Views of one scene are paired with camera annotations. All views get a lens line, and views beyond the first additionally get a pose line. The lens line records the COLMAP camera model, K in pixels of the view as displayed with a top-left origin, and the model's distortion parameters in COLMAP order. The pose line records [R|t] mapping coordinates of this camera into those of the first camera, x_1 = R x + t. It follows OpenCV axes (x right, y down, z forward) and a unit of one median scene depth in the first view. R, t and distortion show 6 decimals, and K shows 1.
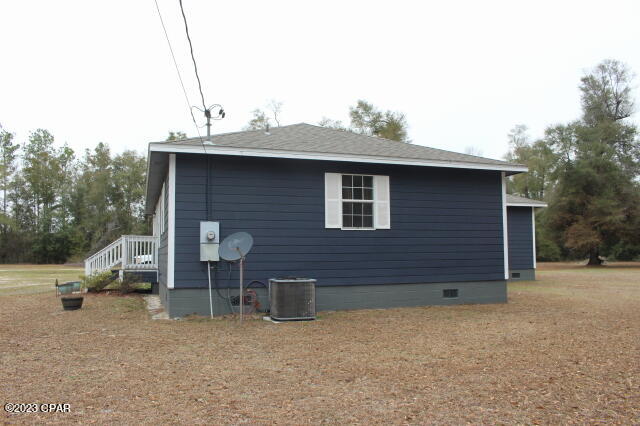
lens RADIAL K [[560.0, 0, 320.0], [0, 560.0, 213.0], [0, 0, 1]] dist [0.000334, 0.001849]
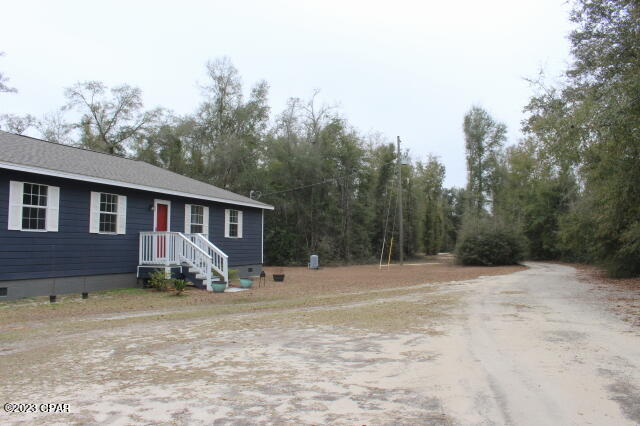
lens RADIAL K [[560.0, 0, 320.0], [0, 560.0, 213.0], [0, 0, 1]] dist [0.000334, 0.001849]
pose [[0.622648, 0.045799, 0.781161, -0.471941], [-0.046941, 0.998674, -0.021136, -0.011522], [-0.781093, -0.023508, 0.623972, -0.181859]]
